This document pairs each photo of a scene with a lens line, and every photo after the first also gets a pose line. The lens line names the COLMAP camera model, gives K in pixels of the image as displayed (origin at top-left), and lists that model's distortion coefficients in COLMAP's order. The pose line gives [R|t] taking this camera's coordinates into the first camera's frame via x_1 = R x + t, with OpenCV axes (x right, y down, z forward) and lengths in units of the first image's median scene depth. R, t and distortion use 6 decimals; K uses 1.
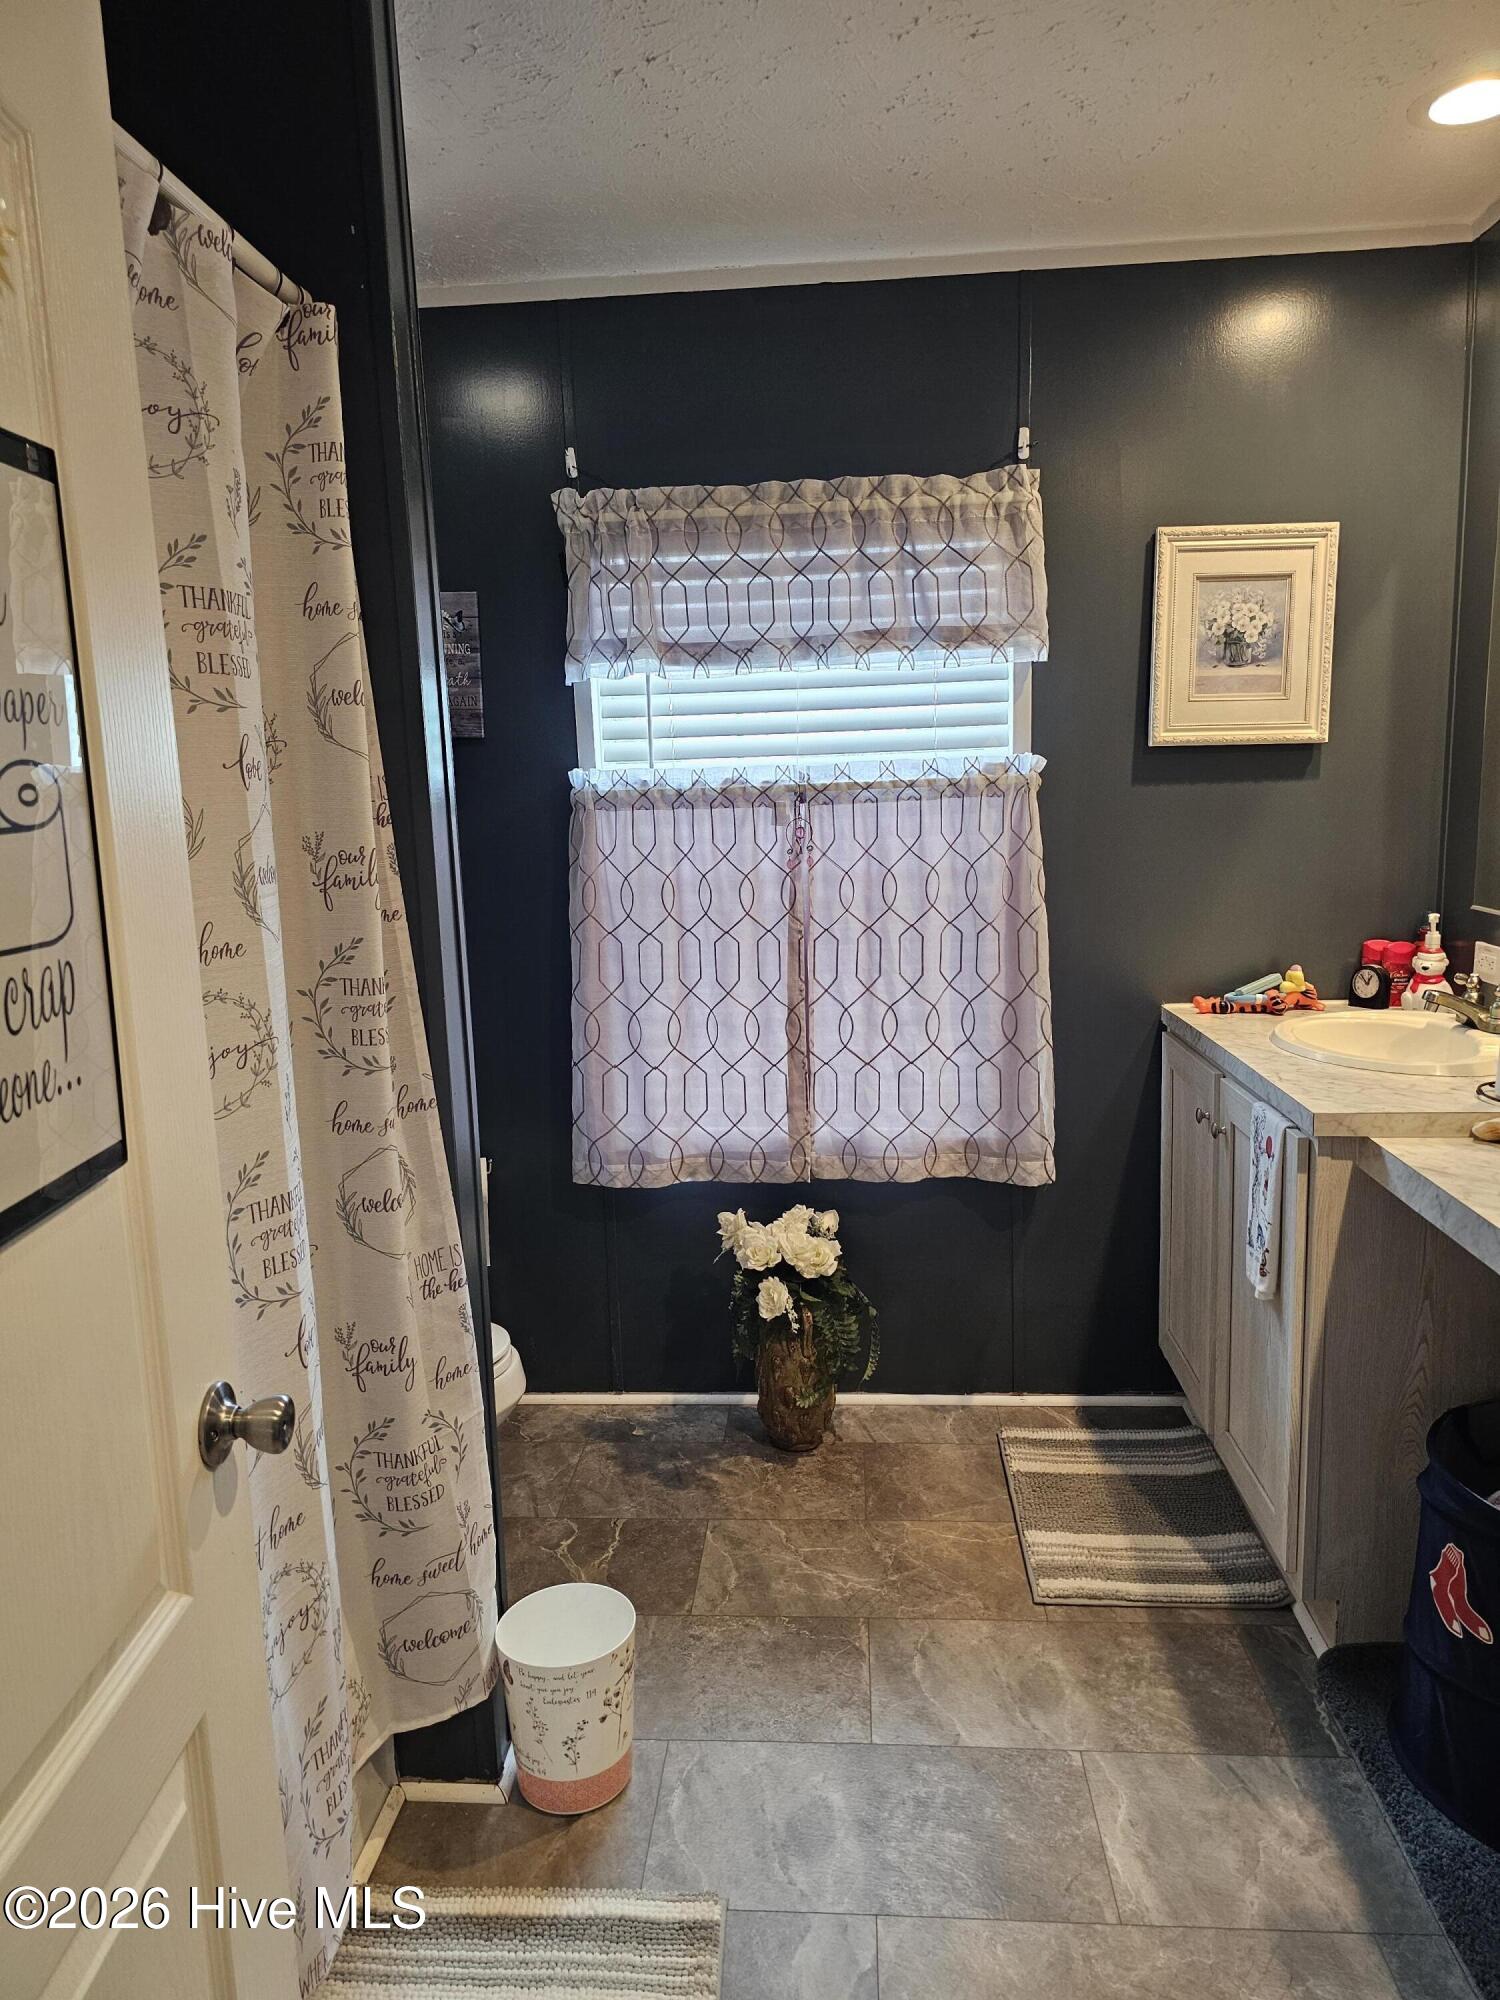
lens RADIAL K [[1340.2, 0, 697.8], [0, 1340.2, 994.4], [0, 0, 1]] dist [0.031934, -0.033679]
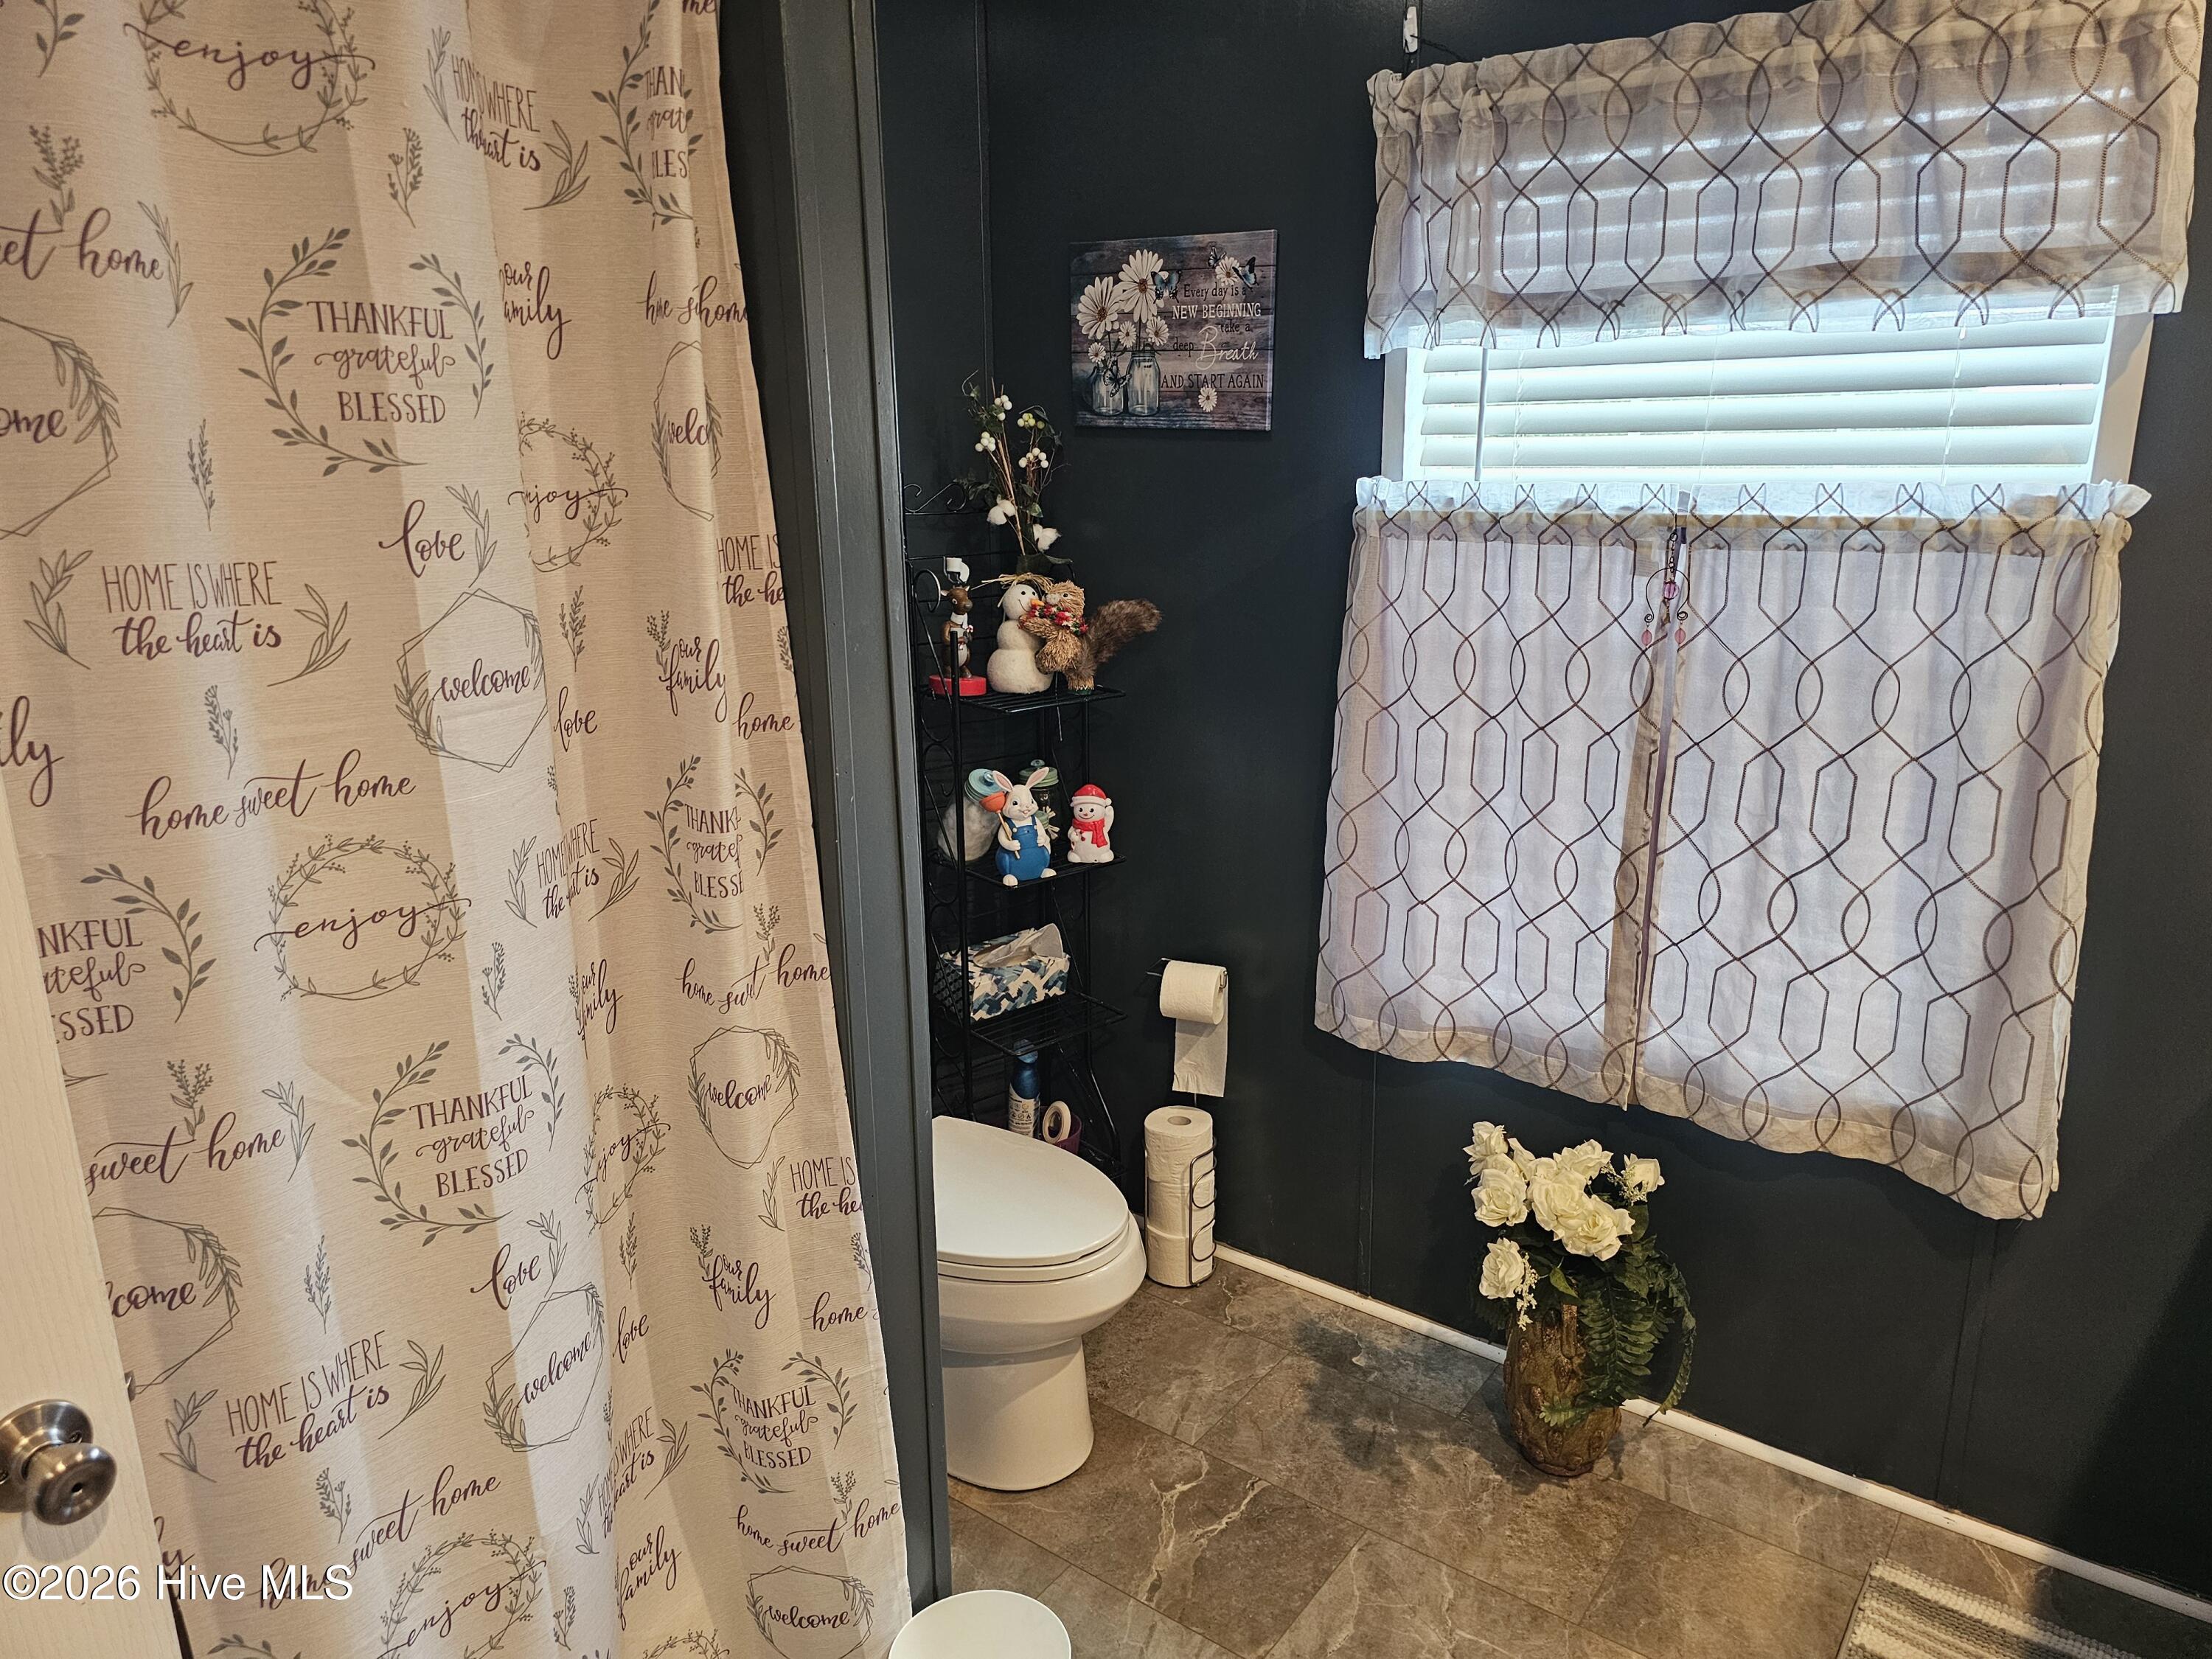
lens RADIAL K [[1482.2, 0, 966.9], [0, 1482.2, 831.7], [0, 0, 1]] dist [0.031934, -0.033679]
pose [[0.849937, 0.147832, -0.505720, 0.172662], [-0.093499, 0.986916, 0.131356, -0.070556], [0.518521, -0.064360, 0.852639, 0.209718]]
